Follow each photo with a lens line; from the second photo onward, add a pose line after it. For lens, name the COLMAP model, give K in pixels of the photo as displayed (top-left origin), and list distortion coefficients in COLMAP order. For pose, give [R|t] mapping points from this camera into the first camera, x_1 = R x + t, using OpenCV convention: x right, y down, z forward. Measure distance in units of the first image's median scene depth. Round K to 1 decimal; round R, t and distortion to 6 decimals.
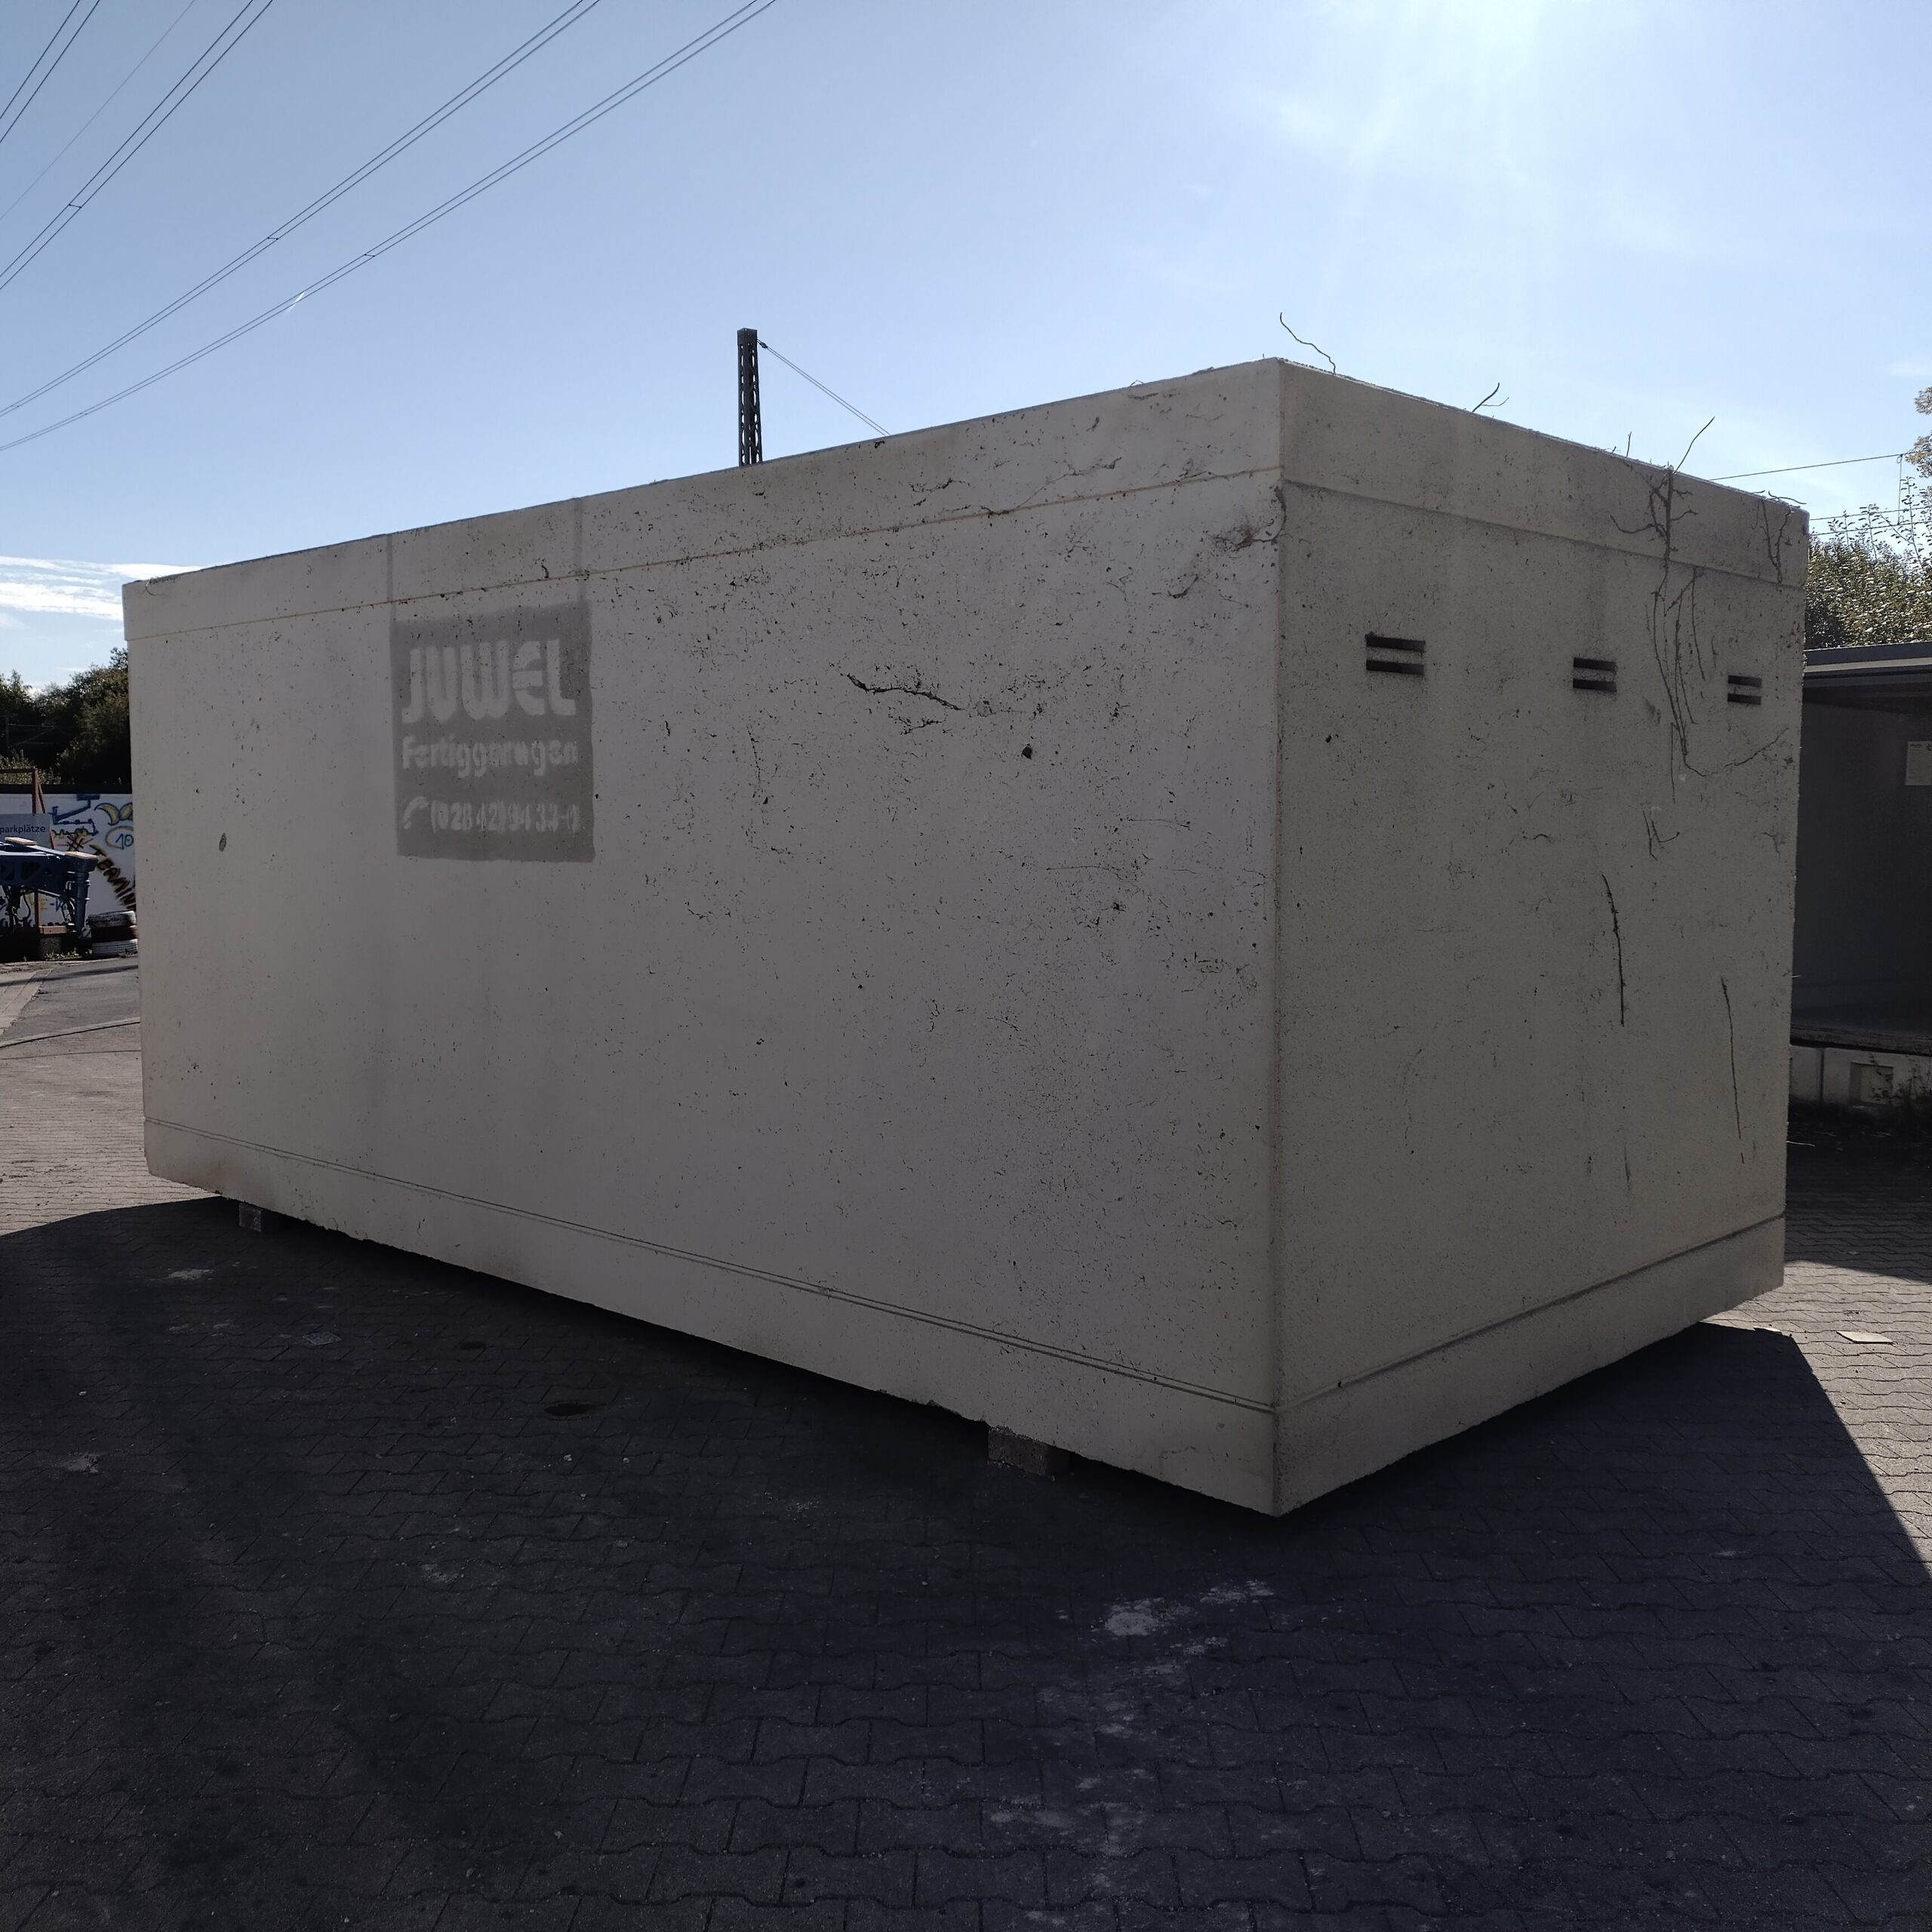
lens RADIAL K [[1928.0, 0, 960.9], [0, 1928.0, 978.4], [0, 0, 1]] dist [0.015248, 0.000000]
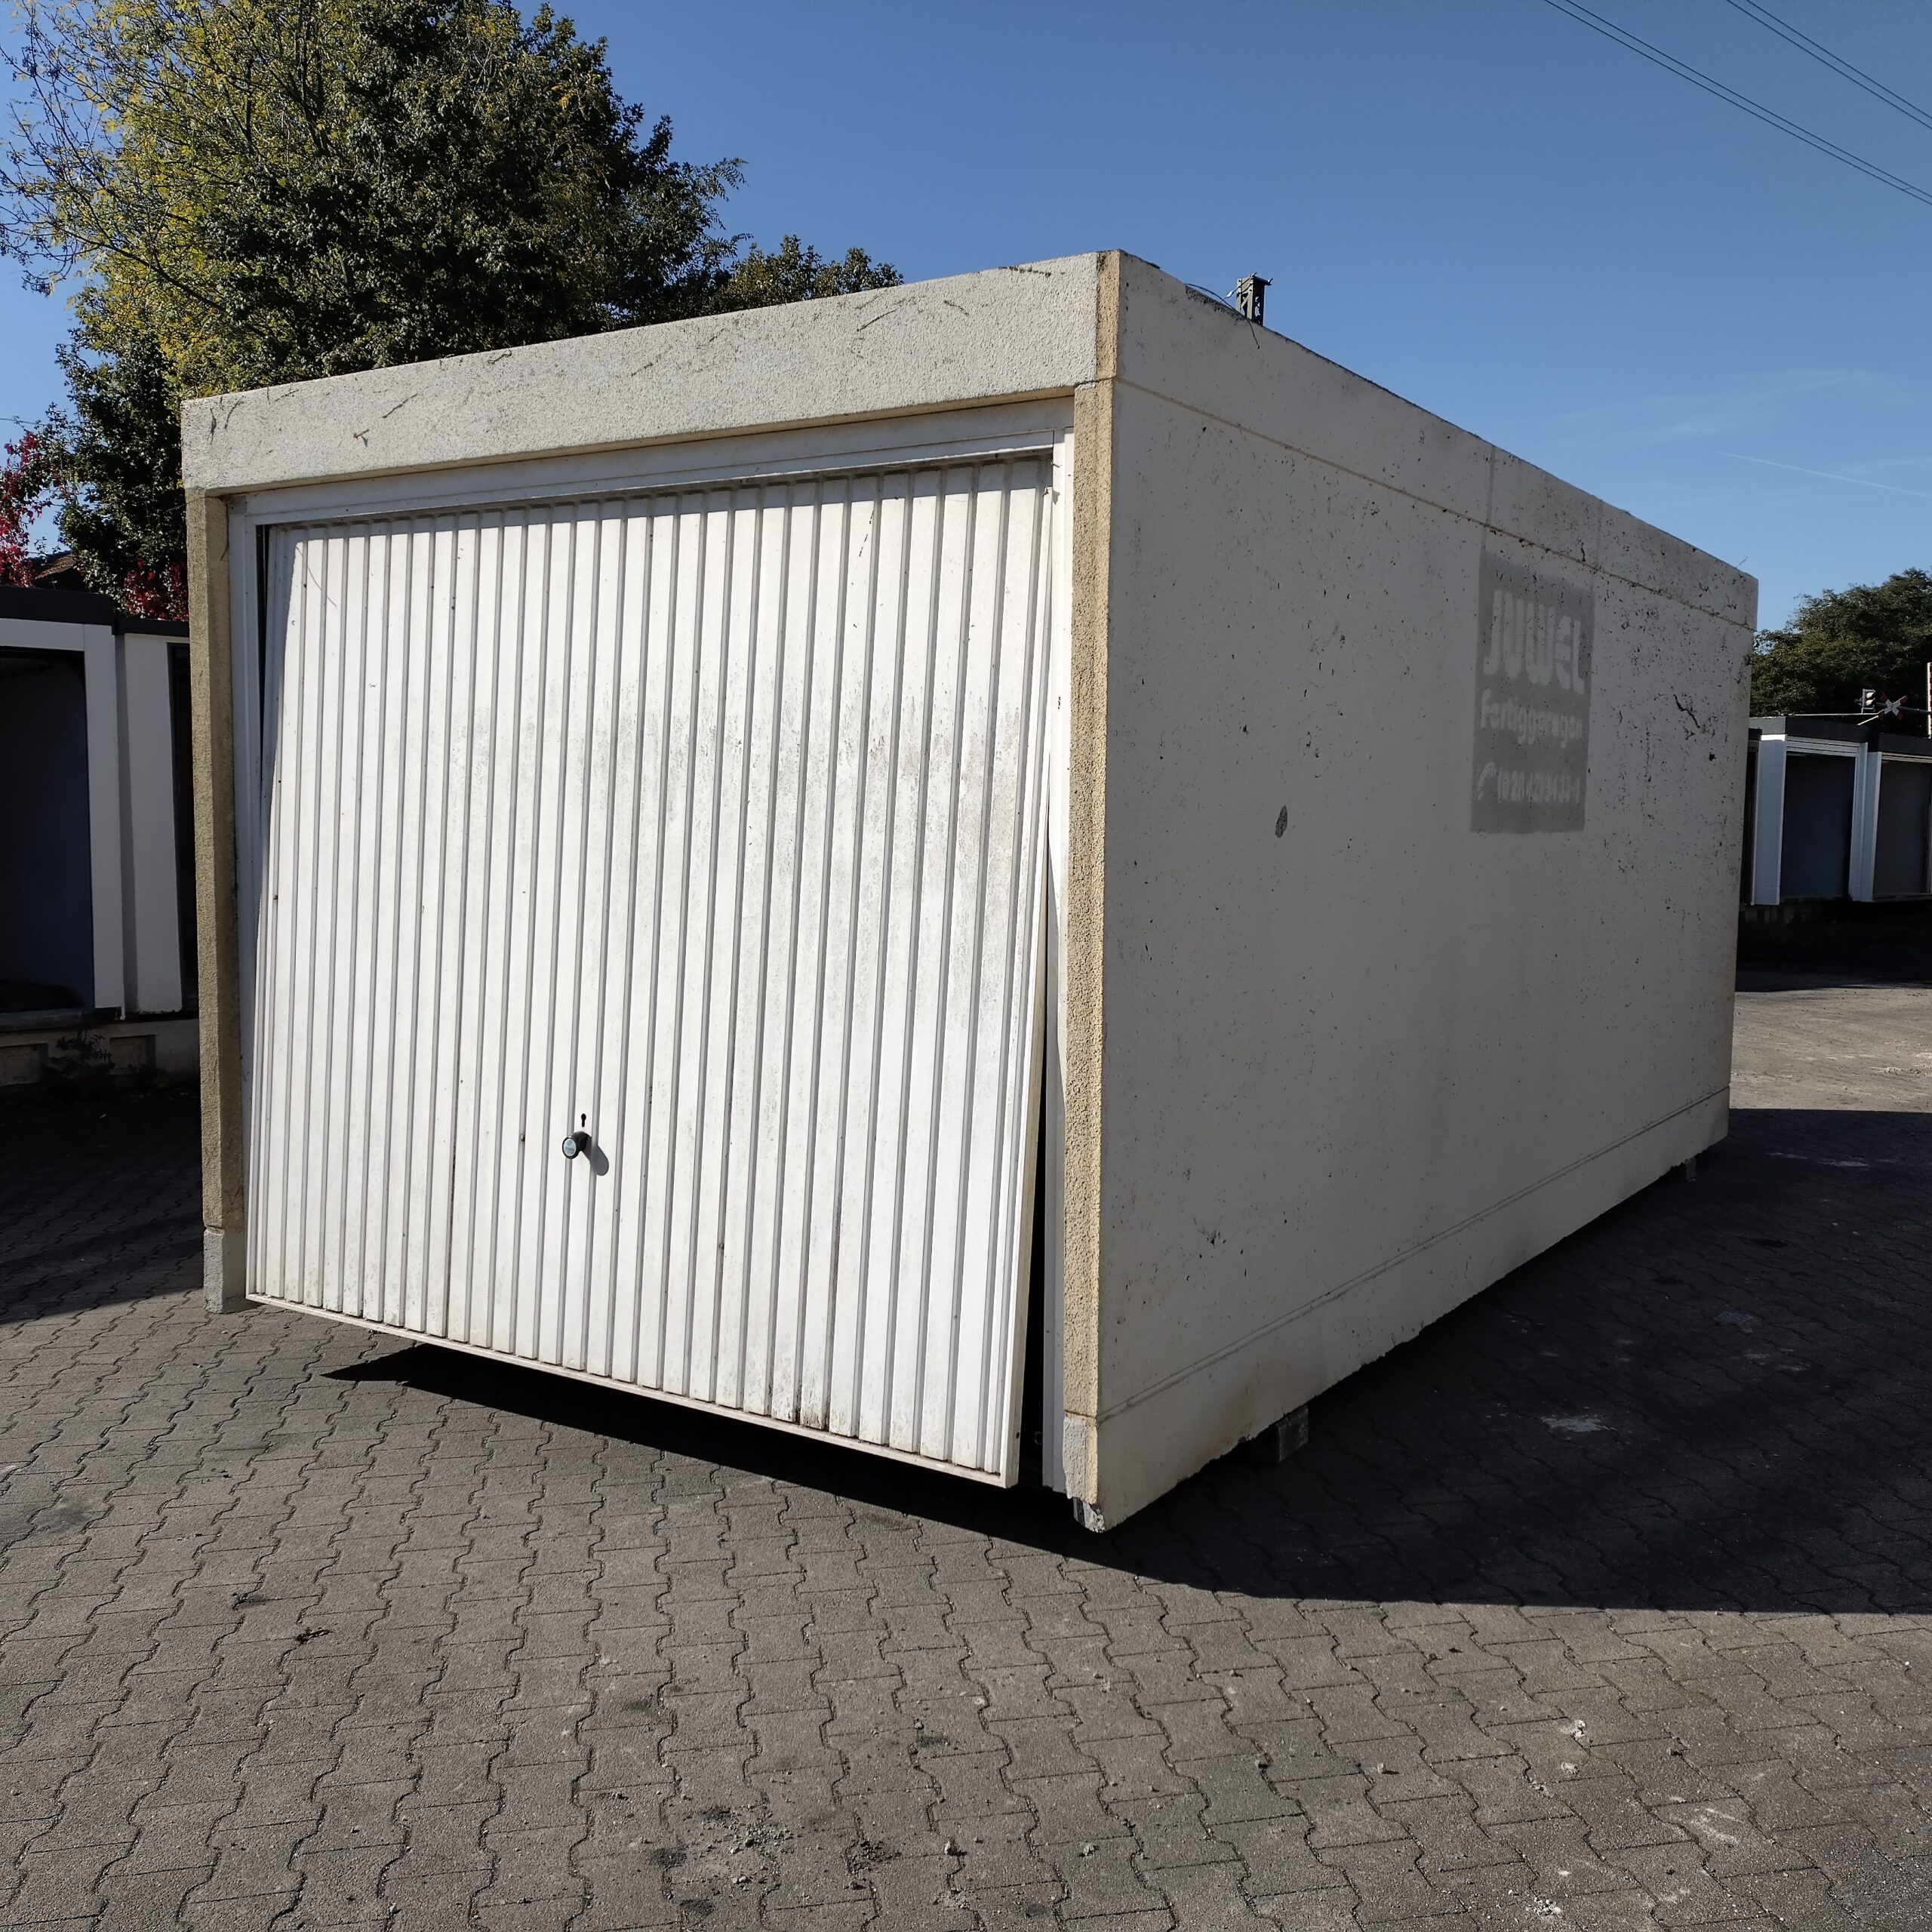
lens RADIAL K [[1928.0, 0, 1002.7], [0, 1928.0, 1012.9], [0, 0, 1]] dist [0.015248, 0.000000]
pose [[-0.196308, -0.102727, 0.975146, -1.264529], [0.078208, 0.989688, 0.120003, -0.120592], [-0.977418, 0.099822, -0.186249, 1.607312]]
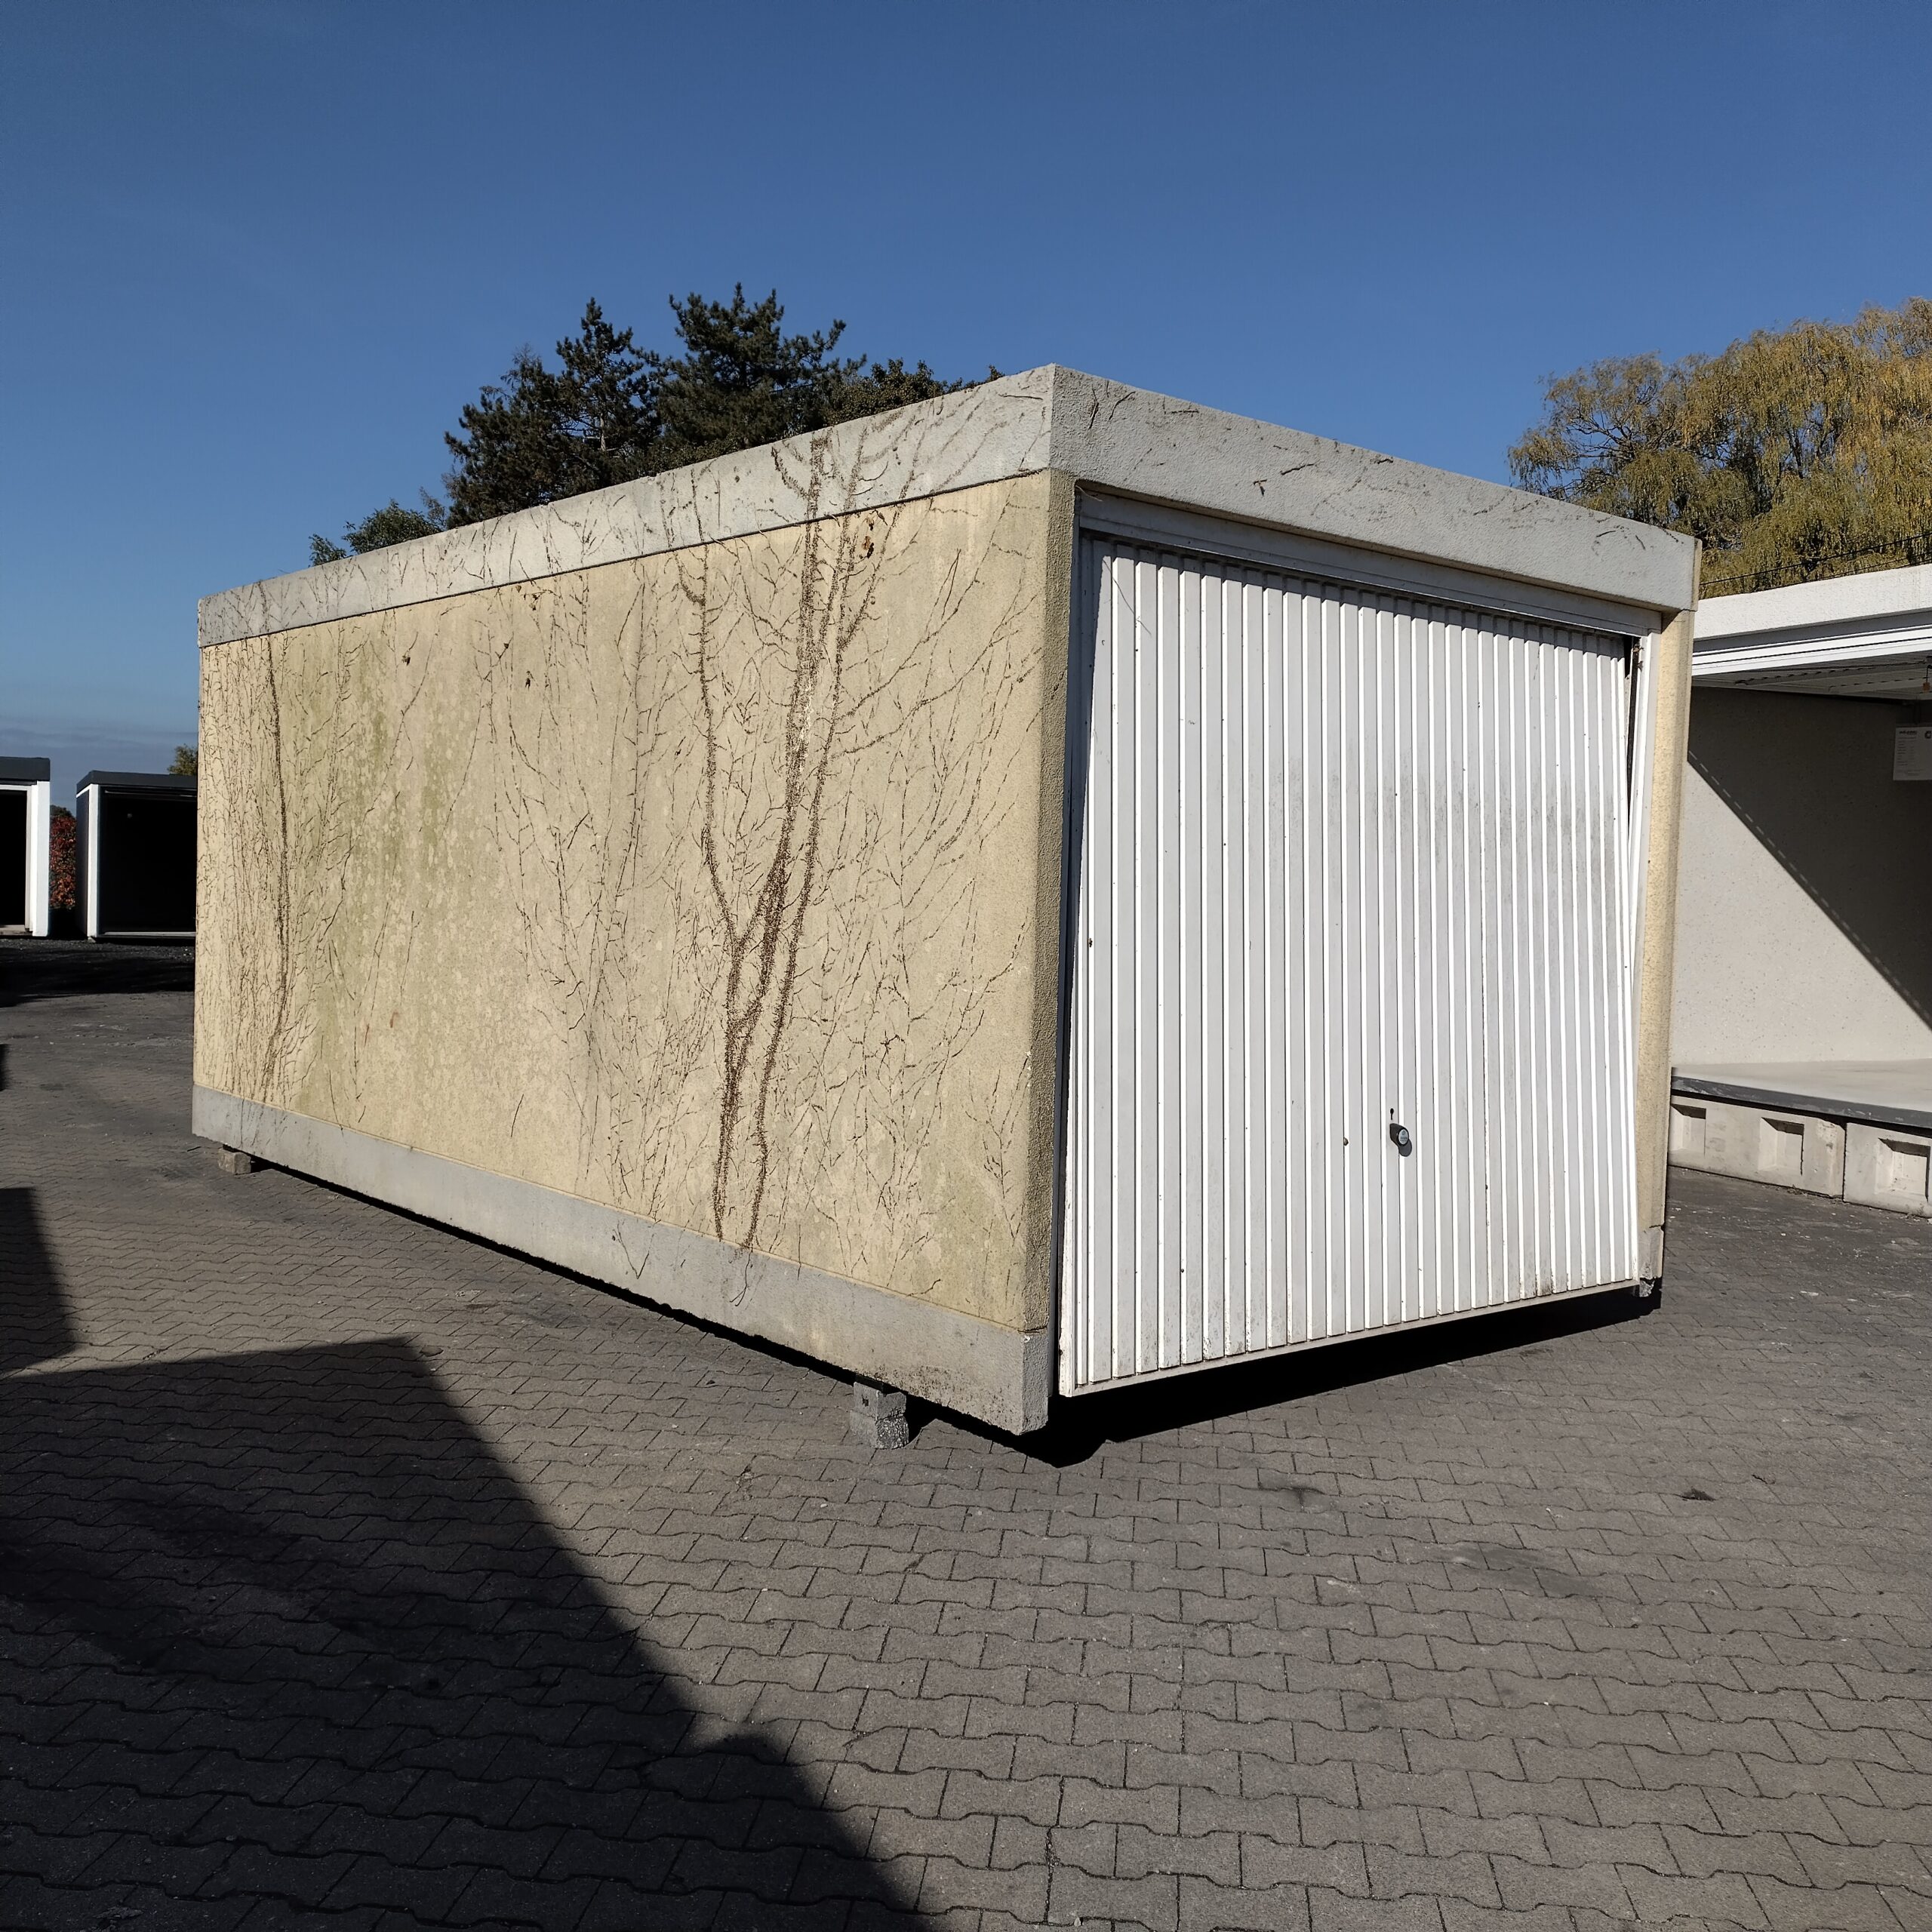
lens RADIAL K [[1928.0, 0, 1000.3], [0, 1928.0, 976.2], [0, 0, 1]] dist [0.015248, 0.000000]
pose [[-0.995459, -0.032138, 0.089606, -0.326856], [-0.019006, 0.989434, 0.143730, -0.194745], [-0.093279, 0.141374, -0.985552, 2.599235]]
